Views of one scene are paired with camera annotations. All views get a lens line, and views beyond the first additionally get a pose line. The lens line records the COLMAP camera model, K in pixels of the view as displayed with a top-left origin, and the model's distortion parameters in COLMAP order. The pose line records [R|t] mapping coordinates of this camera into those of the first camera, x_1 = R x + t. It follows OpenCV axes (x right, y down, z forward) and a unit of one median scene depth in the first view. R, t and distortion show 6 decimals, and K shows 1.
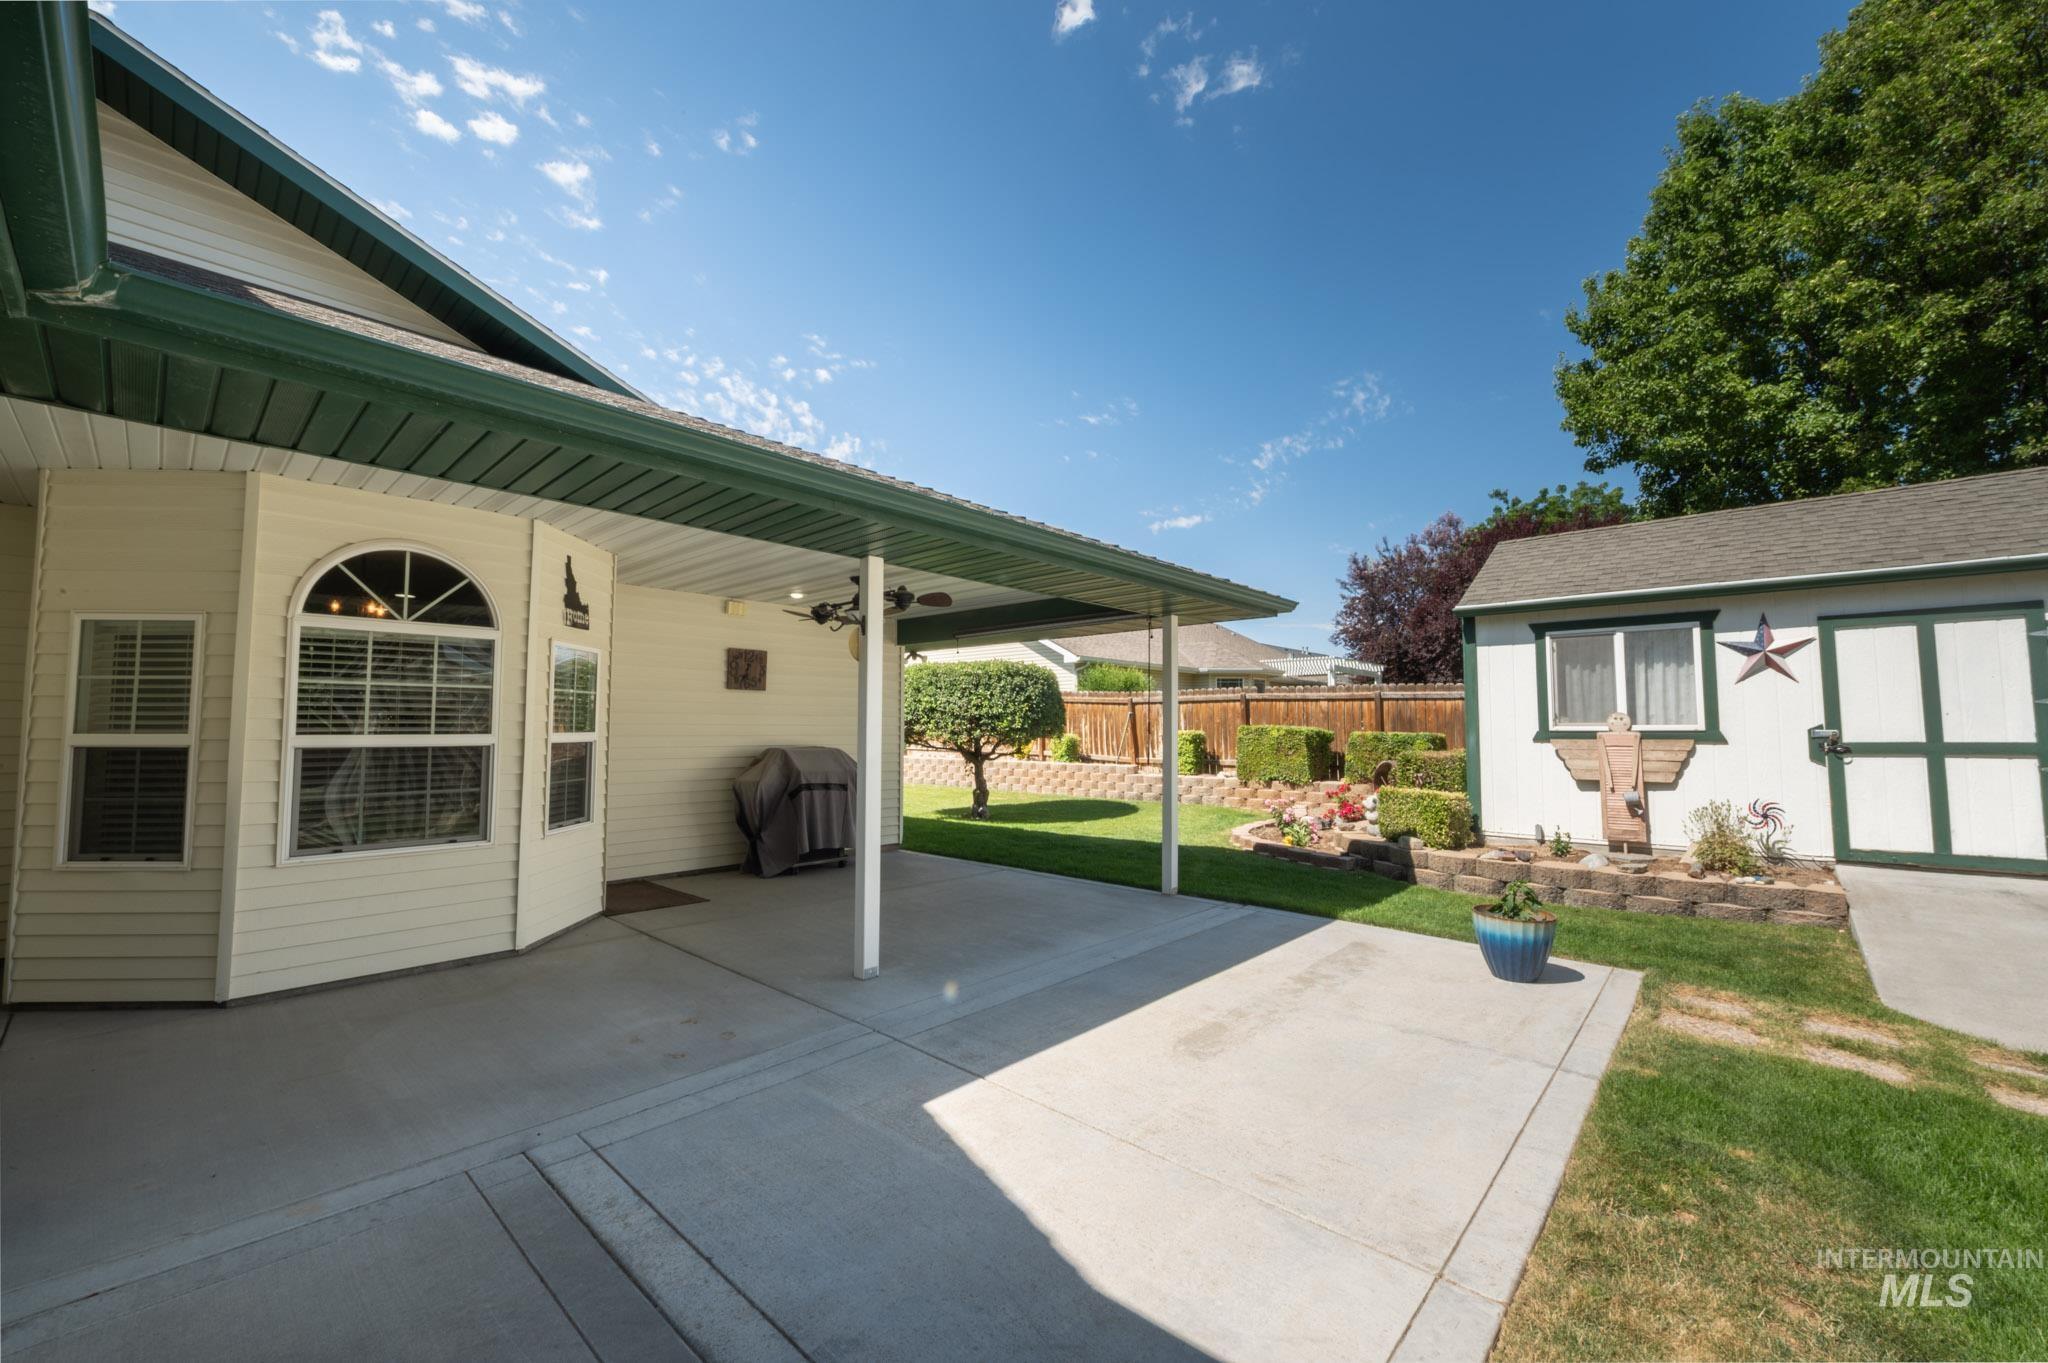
lens RADIAL K [[799.0, 0, 1024.0], [0, 799.0, 681.5], [0, 0, 1]] dist [-0.001196, -0.000190]
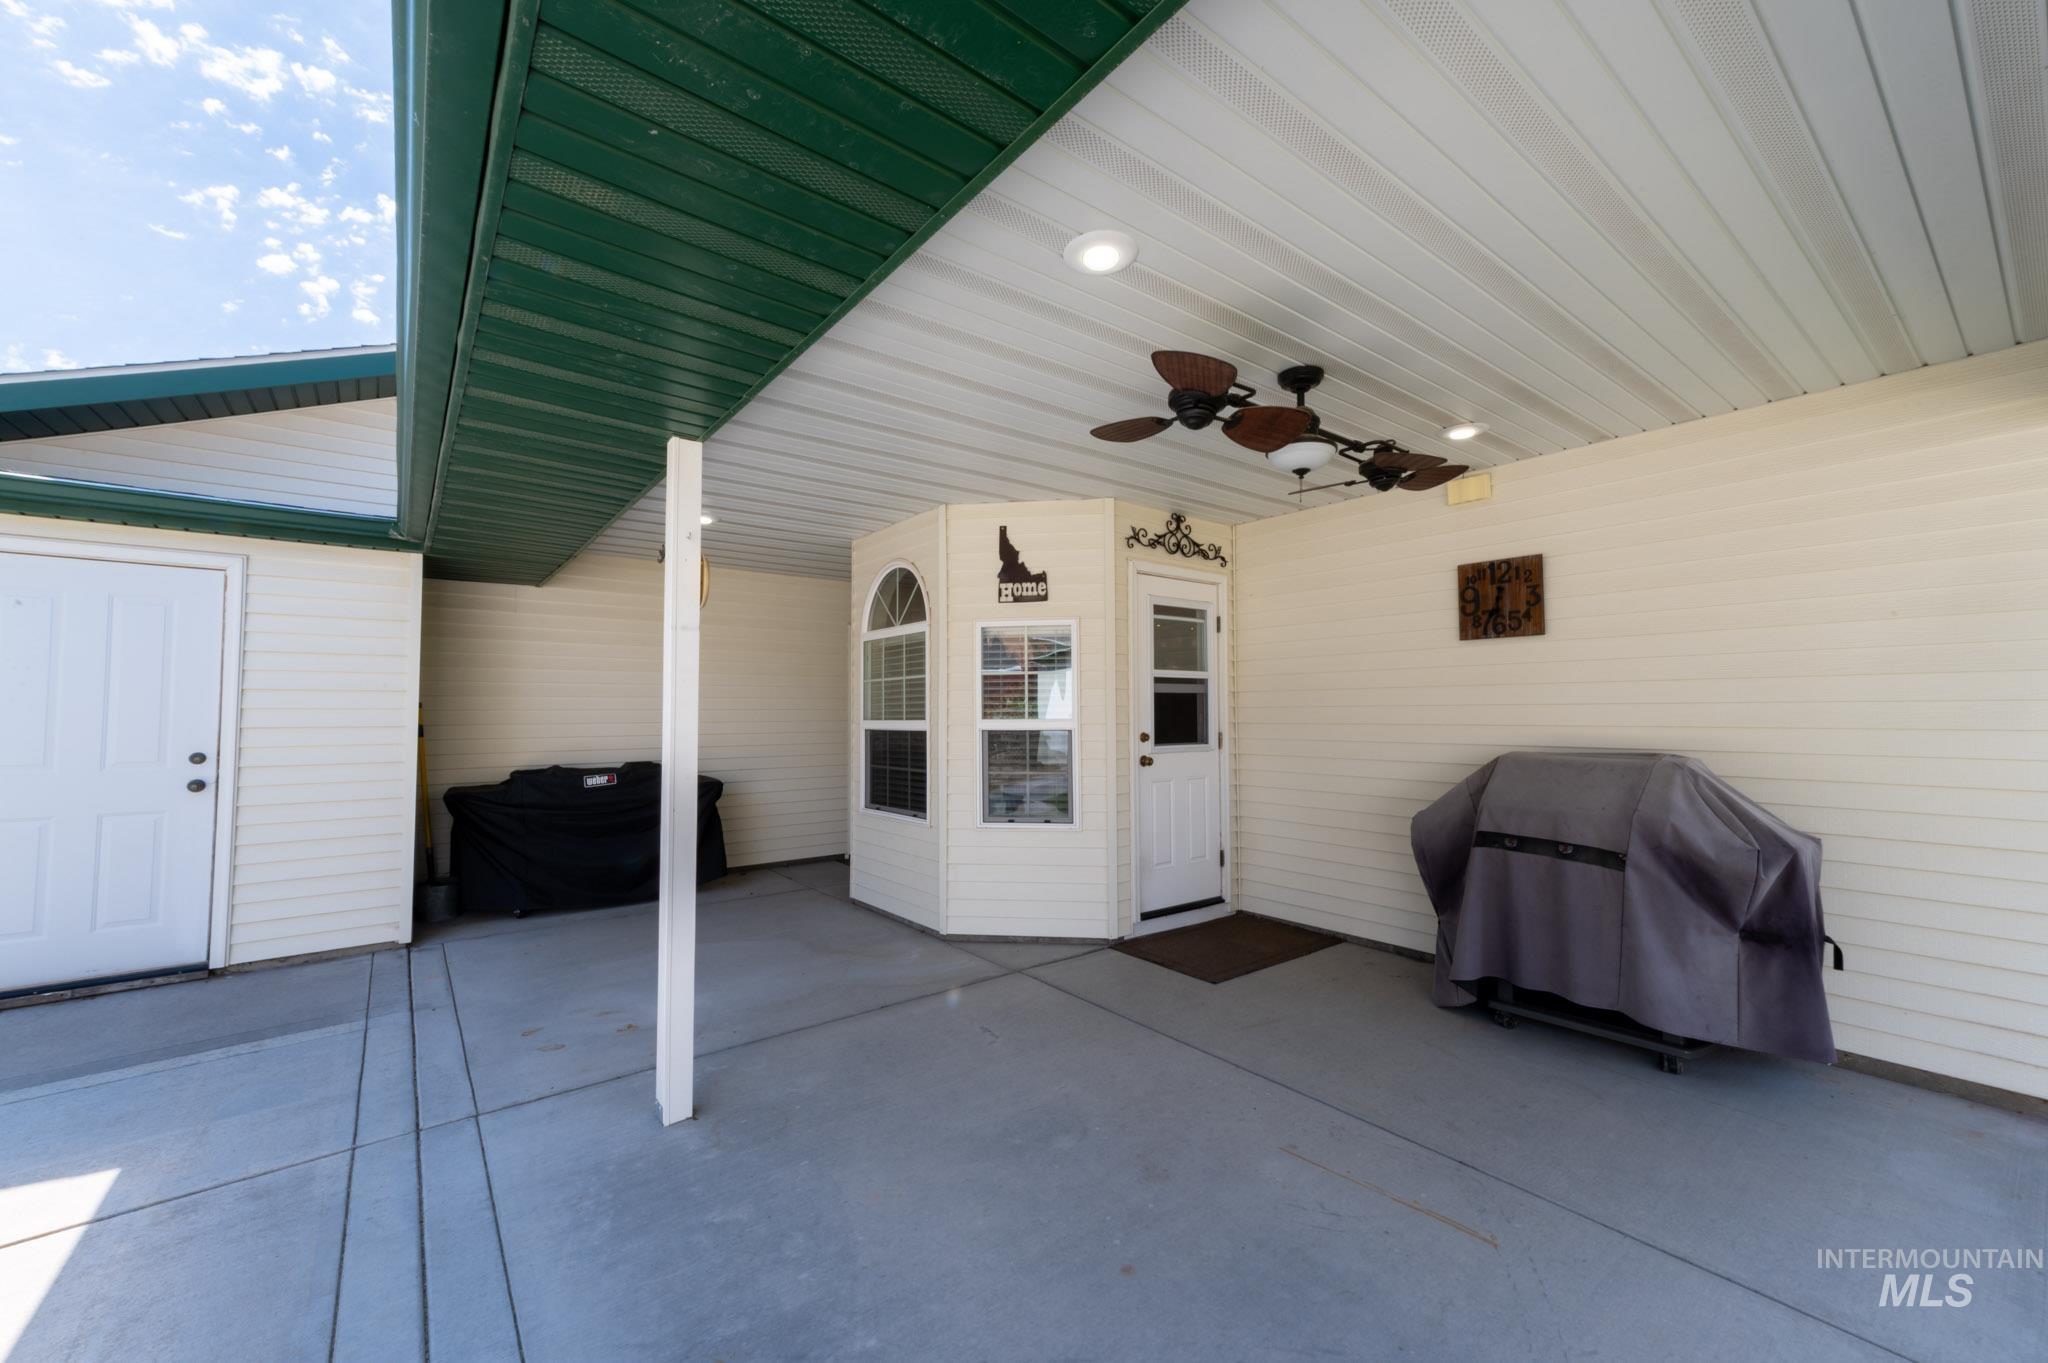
lens RADIAL K [[801.5, 0, 1024.0], [0, 801.5, 681.5], [0, 0, 1]] dist [0.020971, 0.000116]
pose [[-0.168122, -0.054058, -0.984283, 0.355013], [0.059305, 0.996132, -0.064839, 0.089499], [0.983981, -0.069273, -0.164266, 1.286607]]
